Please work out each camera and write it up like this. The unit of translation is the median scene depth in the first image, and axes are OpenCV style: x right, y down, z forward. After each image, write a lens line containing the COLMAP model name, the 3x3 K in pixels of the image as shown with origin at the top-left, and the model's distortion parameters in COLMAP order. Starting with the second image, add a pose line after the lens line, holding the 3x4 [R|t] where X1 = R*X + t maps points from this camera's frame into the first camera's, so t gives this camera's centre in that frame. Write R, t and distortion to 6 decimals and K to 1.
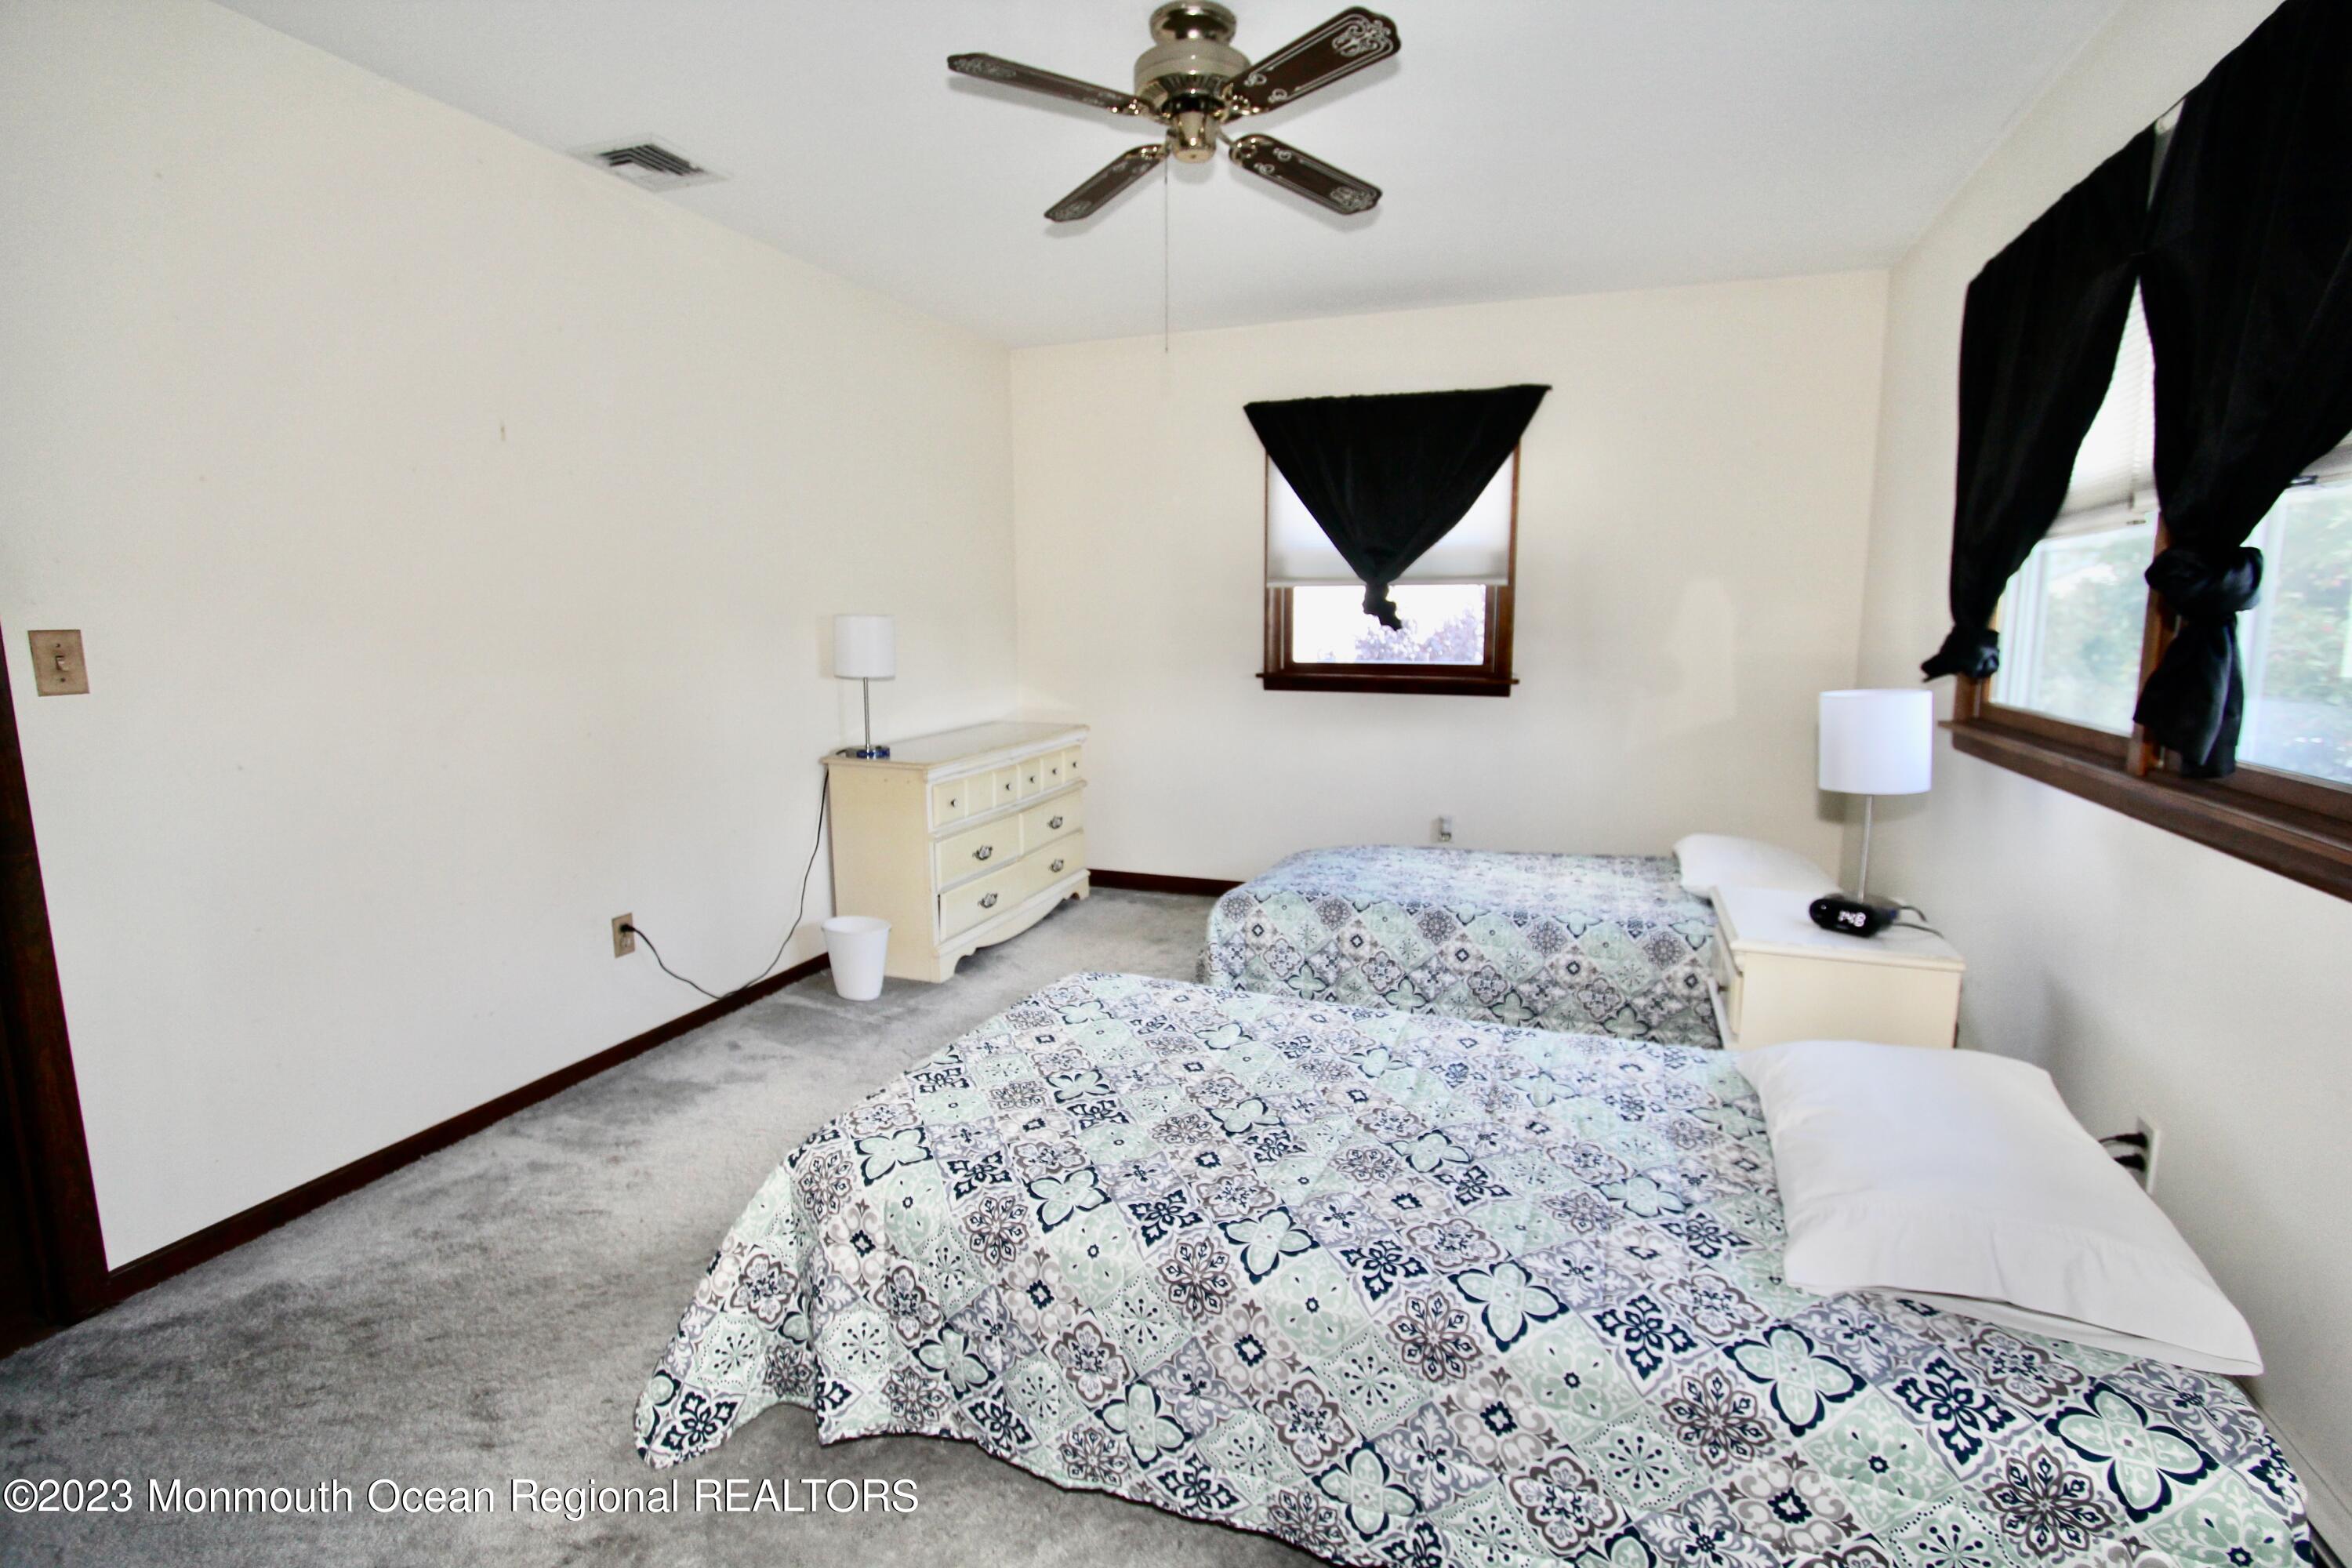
lens RADIAL K [[1078.6, 0, 1193.0], [0, 1078.6, 772.8], [0, 0, 1]] dist [-0.014663, 0.000411]
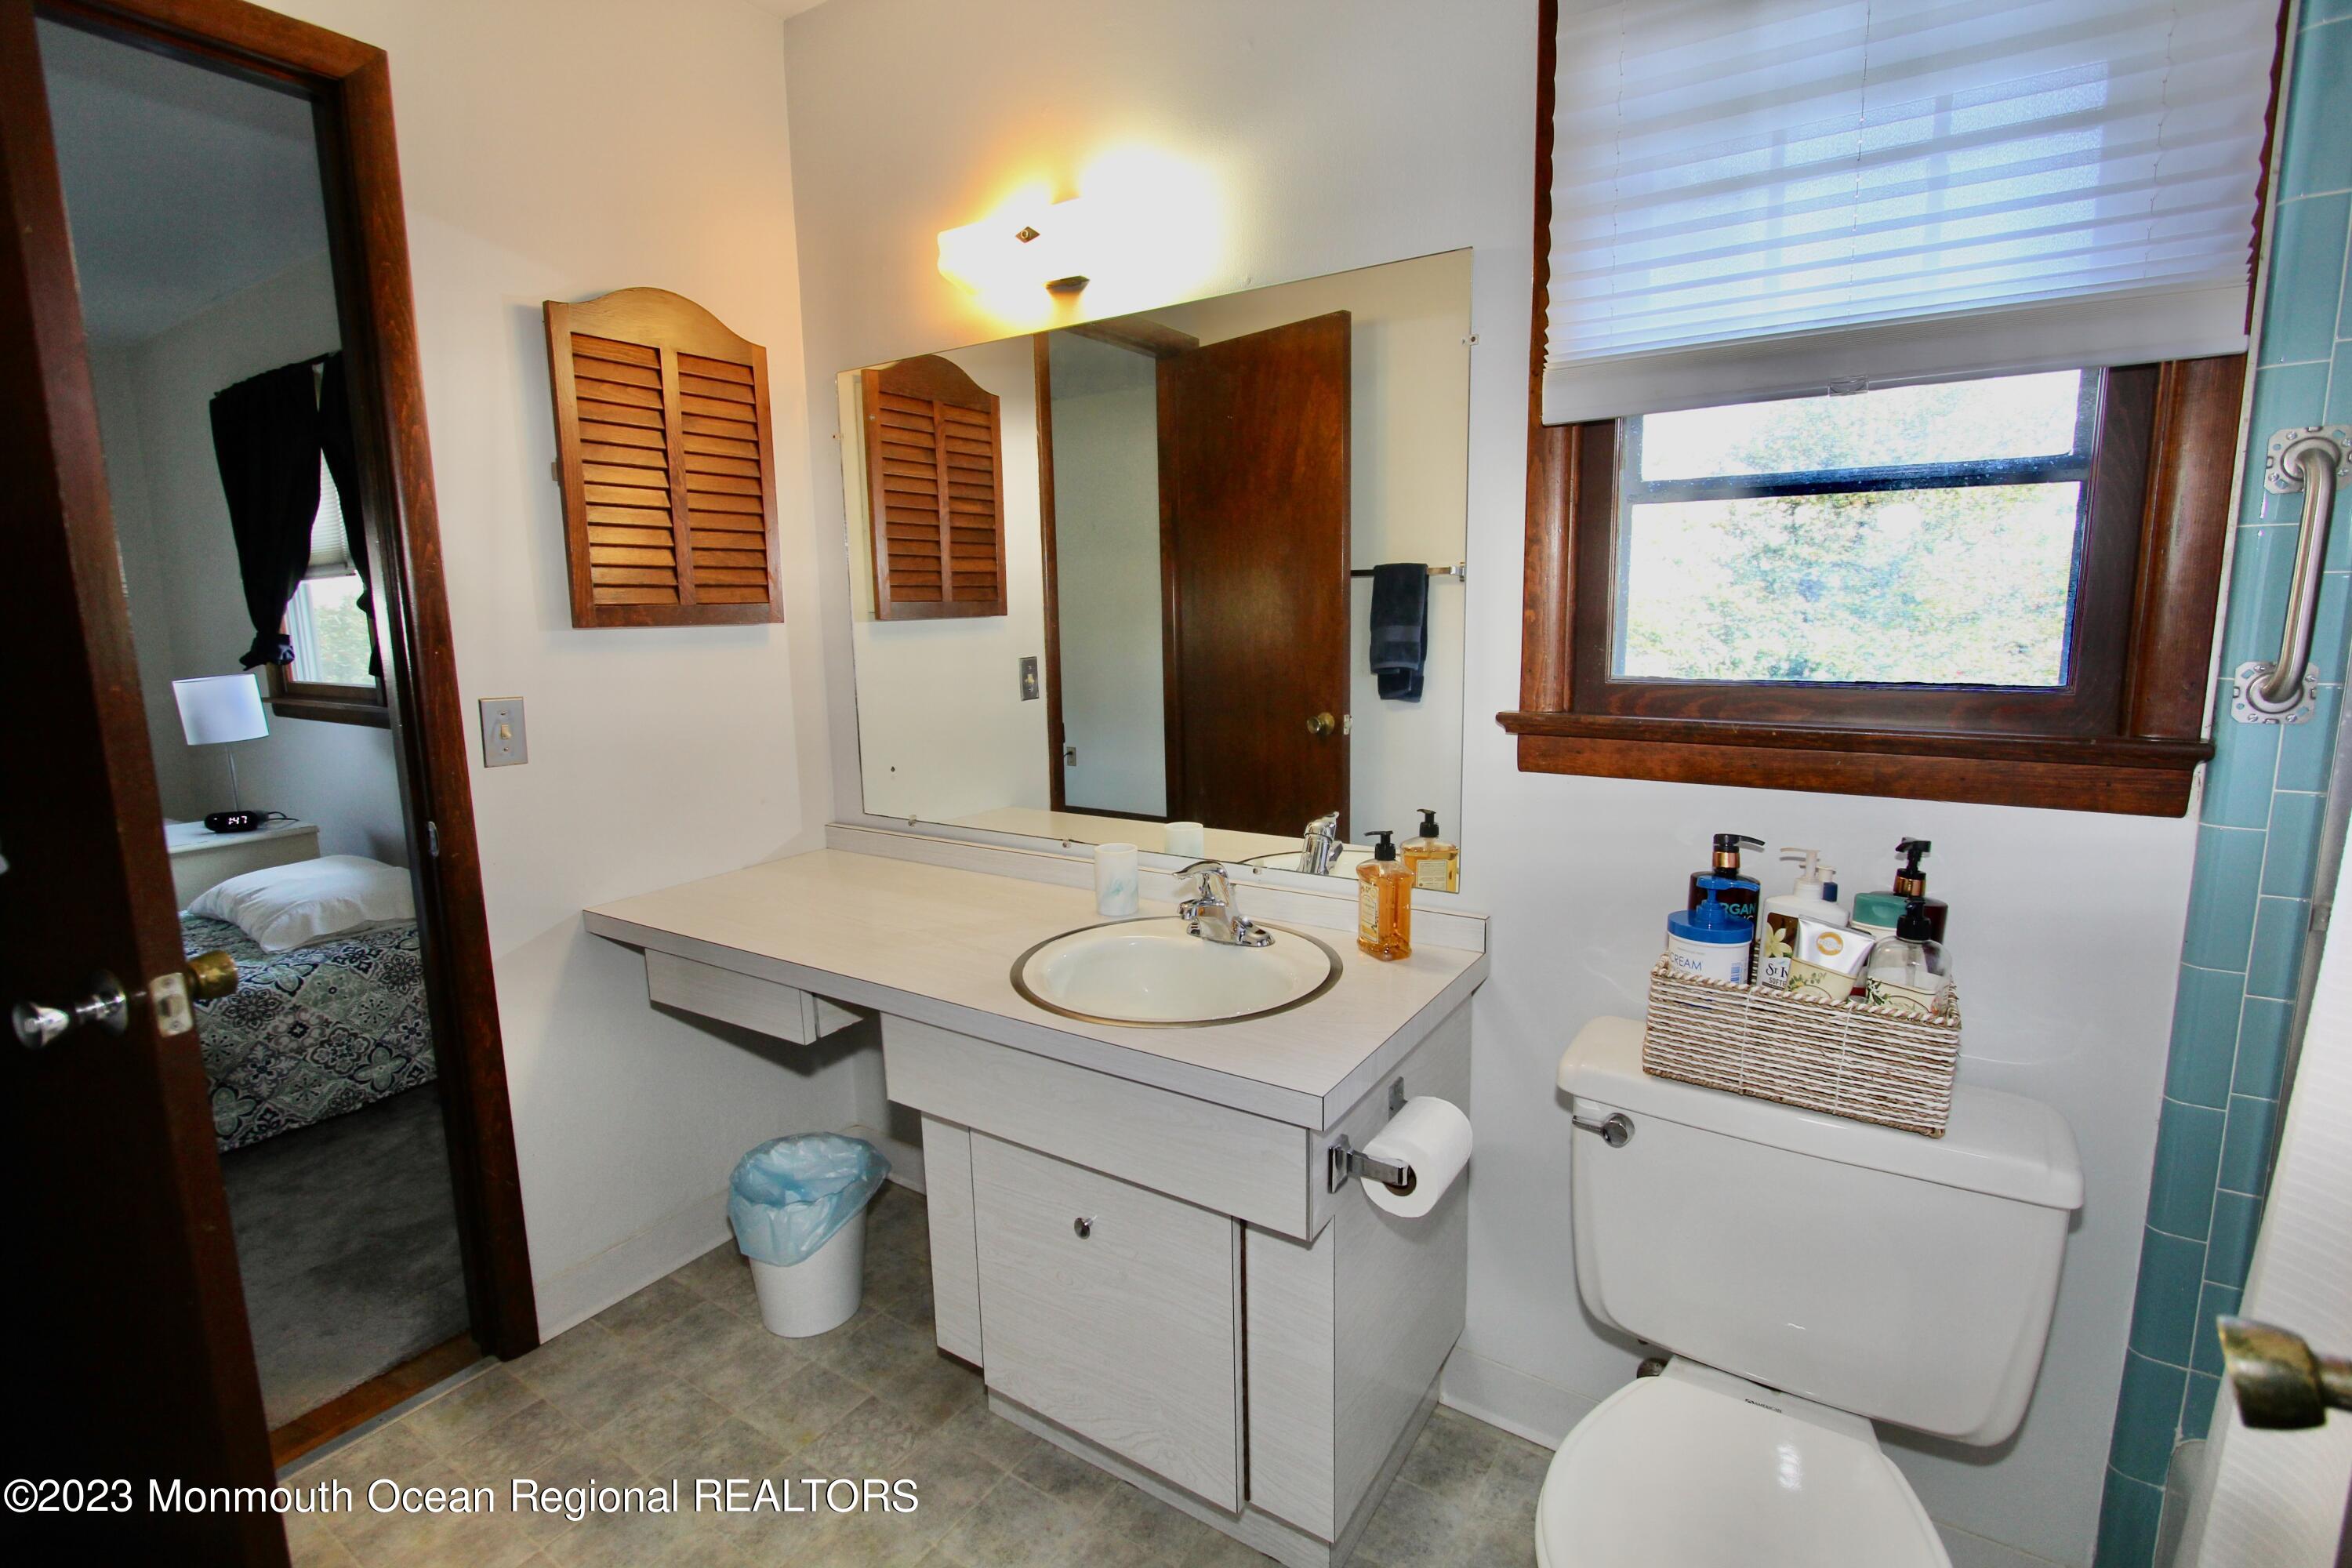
lens RADIAL K [[1078.6, 0, 1193.0], [0, 1078.6, 772.8], [0, 0, 1]] dist [-0.014663, 0.000411]
pose [[0.222054, -0.149510, 0.963503, -0.478488], [0.159141, 0.980480, 0.115468, 0.093579], [-0.961959, 0.127693, 0.241513, -0.613580]]
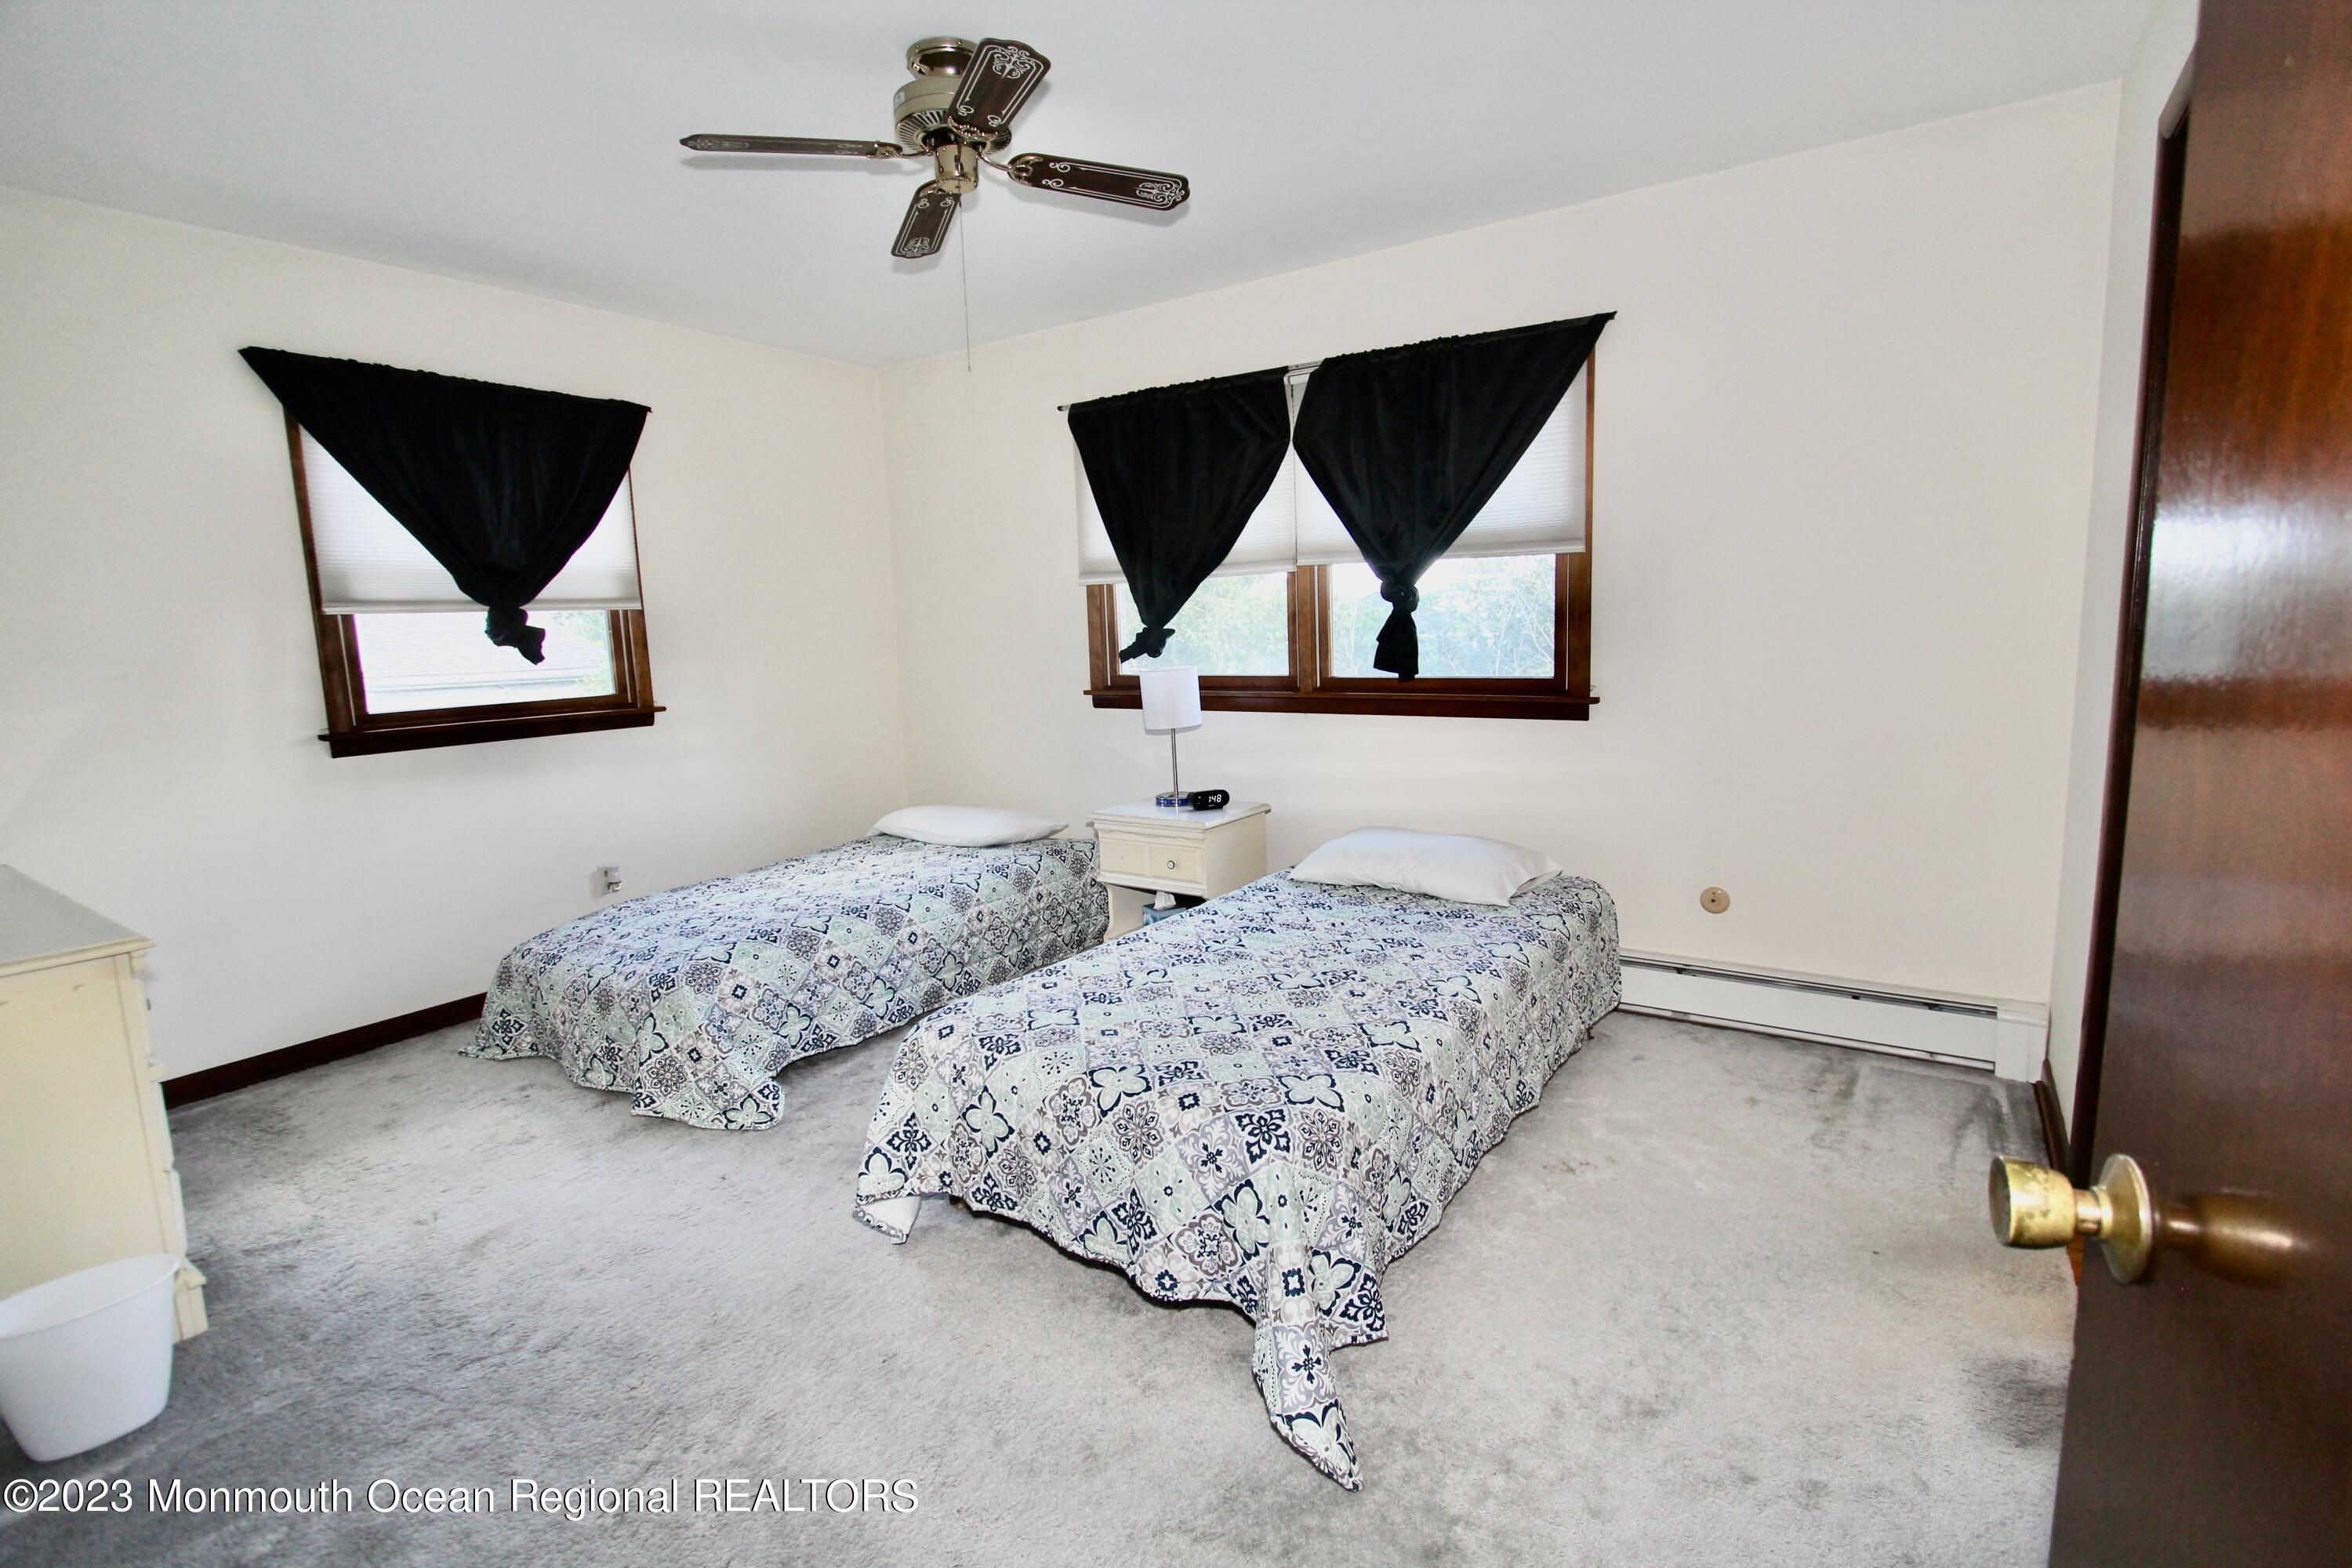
lens RADIAL K [[1078.6, 0, 1193.0], [0, 1078.6, 772.8], [0, 0, 1]] dist [-0.014663, 0.000411]
pose [[0.240465, -0.142140, 0.960194, -0.875014], [0.175212, 0.979327, 0.101093, -0.070723], [-0.954713, 0.143928, 0.260399, 0.505661]]
